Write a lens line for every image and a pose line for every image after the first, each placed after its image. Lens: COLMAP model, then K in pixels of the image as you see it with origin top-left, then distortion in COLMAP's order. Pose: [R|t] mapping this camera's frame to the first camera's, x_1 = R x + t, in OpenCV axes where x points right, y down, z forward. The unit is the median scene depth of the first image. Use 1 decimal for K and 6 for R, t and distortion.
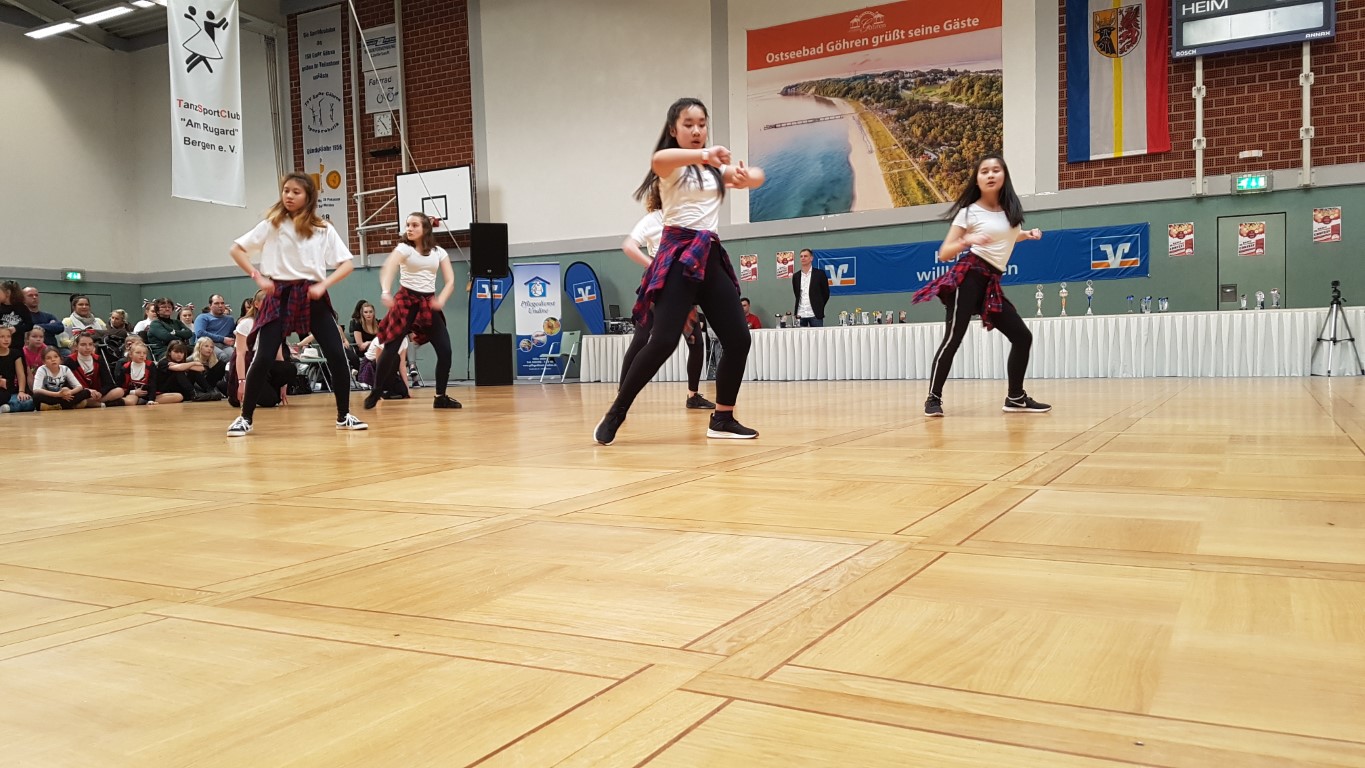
lens RADIAL K [[1026.7, 0, 660.7], [0, 1026.7, 406.2], [0, 0, 1]] dist [0.247486, -0.438881]
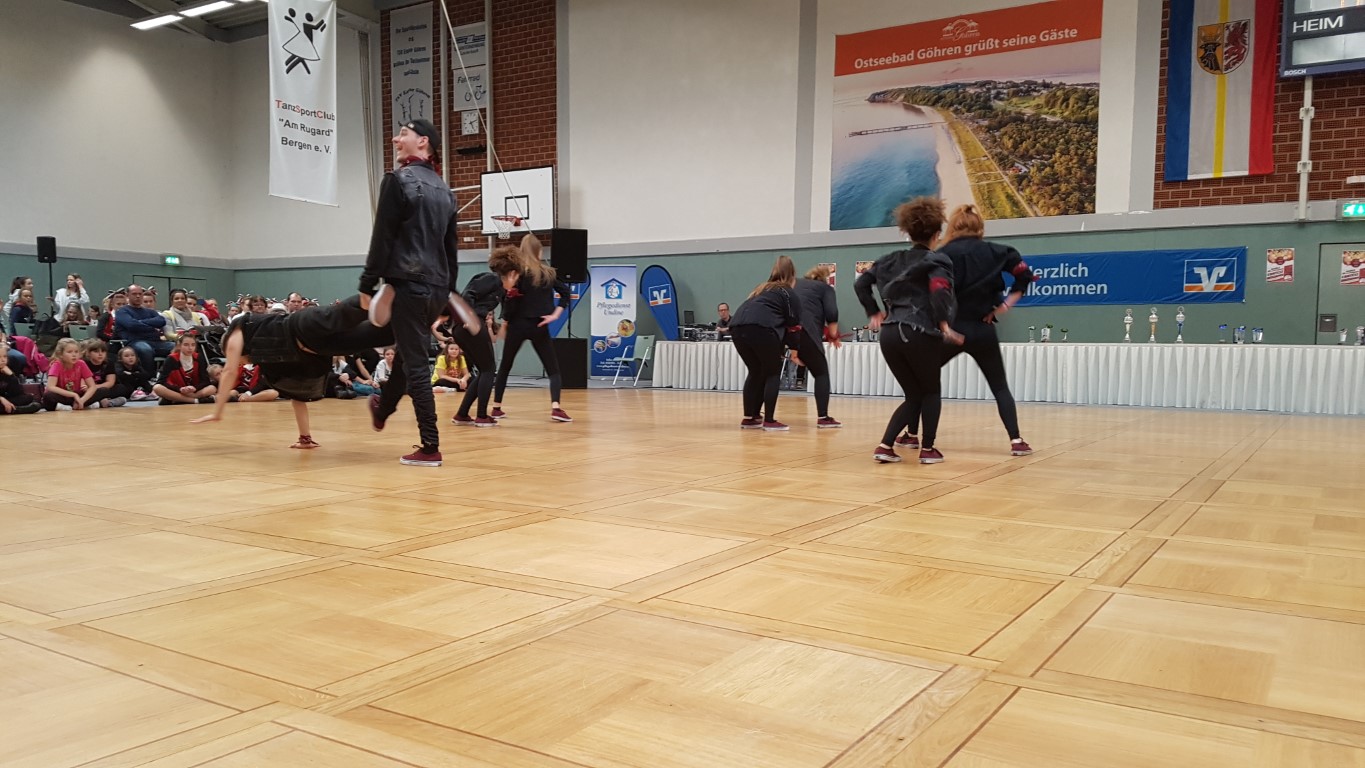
lens RADIAL K [[1028.6, 0, 656.6], [0, 1028.6, 422.6], [0, 0, 1]] dist [0.215255, -0.358896]
pose [[0.996788, 0.039597, -0.069607, -0.002783], [-0.037648, 0.998868, 0.029086, -0.018702], [0.070680, -0.026372, 0.997150, -0.007049]]
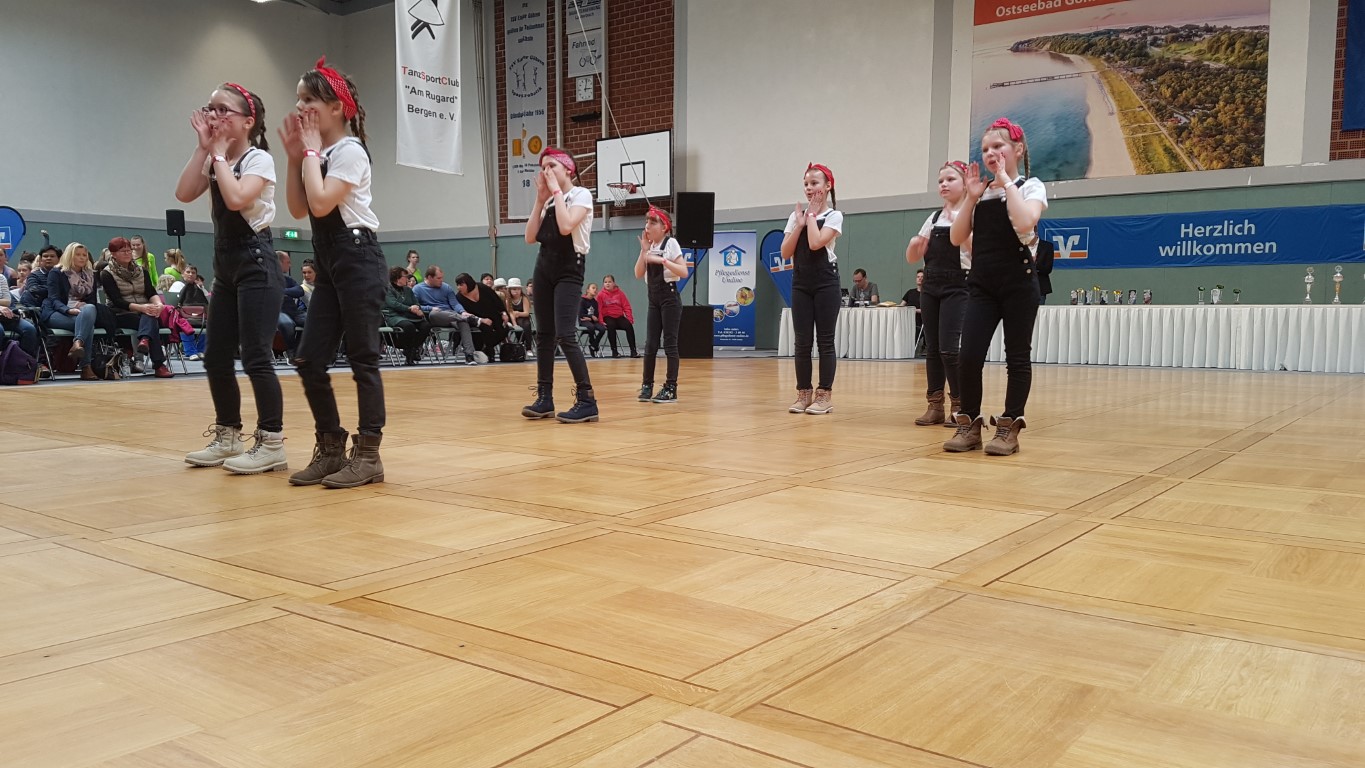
lens RADIAL K [[1028.9, 0, 667.6], [0, 1028.9, 418.6], [0, 0, 1]] dist [0.205898, -0.326223]
pose [[0.989166, 0.041866, -0.140702, -0.042424], [-0.034743, 0.998006, 0.052706, -0.012600], [0.142628, -0.047246, 0.988648, 0.015386]]
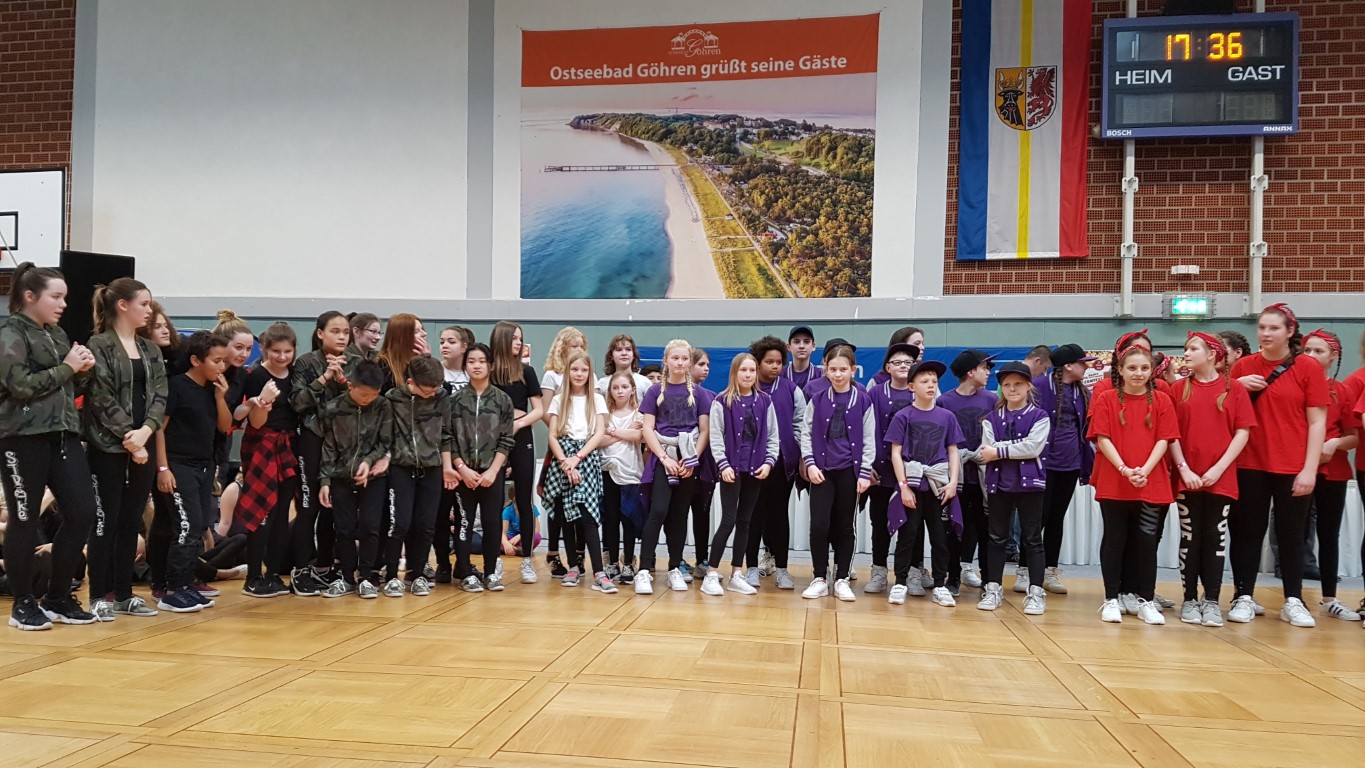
lens RADIAL K [[1024.4, 0, 637.5], [0, 1024.4, 432.9], [0, 0, 1]] dist [0.233556, -0.366293]
pose [[0.943440, 0.039630, 0.329166, -0.072680], [-0.024866, 0.998492, -0.048944, -0.058880], [-0.330609, 0.037991, 0.943003, 0.344106]]
